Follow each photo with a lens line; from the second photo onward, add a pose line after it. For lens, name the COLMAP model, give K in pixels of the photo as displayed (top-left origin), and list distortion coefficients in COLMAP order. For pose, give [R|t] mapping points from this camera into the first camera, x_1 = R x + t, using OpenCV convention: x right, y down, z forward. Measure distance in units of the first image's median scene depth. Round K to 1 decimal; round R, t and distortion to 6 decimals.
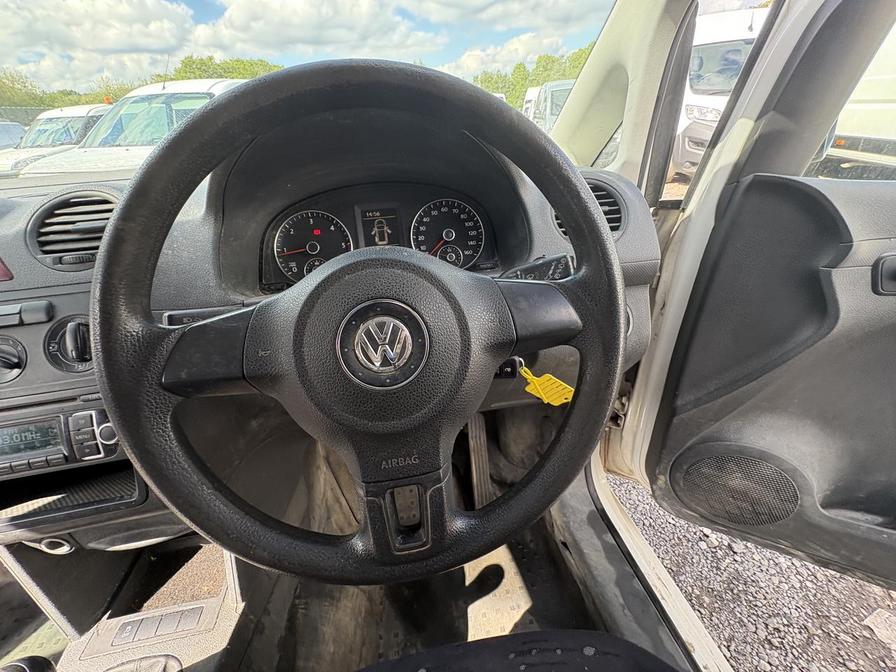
lens RADIAL K [[358.2, 0, 448.7], [0, 358.2, 336.6], [0, 0, 1]] dist [0.002458, -0.000103]
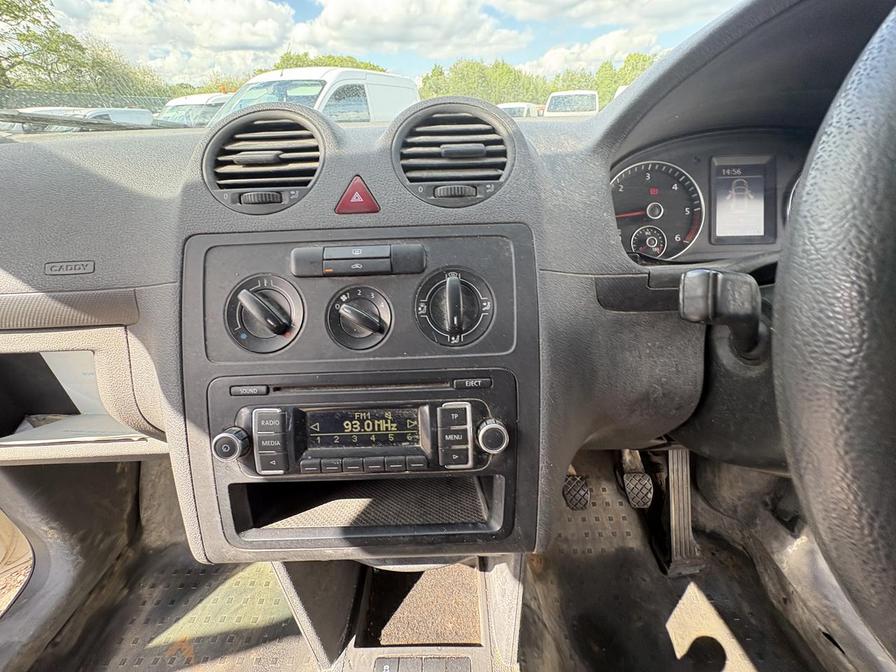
lens RADIAL K [[358.2, 0, 444.2], [0, 358.2, 334.3], [0, 0, 1]] dist [0.002458, -0.000103]
pose [[0.984108, 0.111674, -0.138057, -0.569224], [-0.112030, 0.993691, 0.005213, 0.043811], [0.137768, 0.010336, 0.990411, 0.170608]]
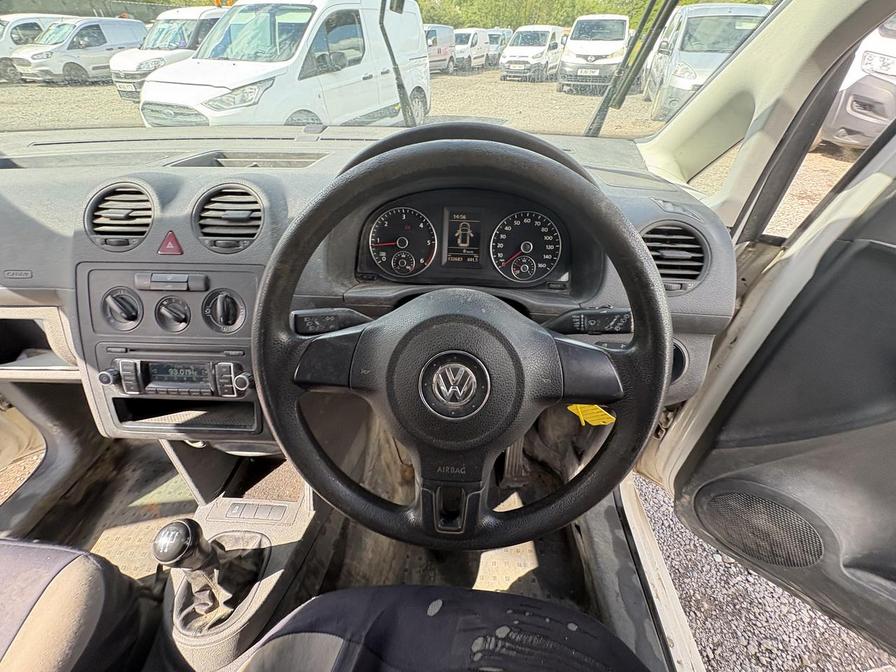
lens RADIAL K [[358.2, 0, 447.5], [0, 358.2, 334.7], [0, 0, 1]] dist [0.002458, -0.000103]
pose [[0.972080, 0.184226, -0.145332, -0.021370], [-0.160689, 0.973977, 0.159835, -0.141977], [0.170996, -0.132019, 0.976387, -0.089307]]
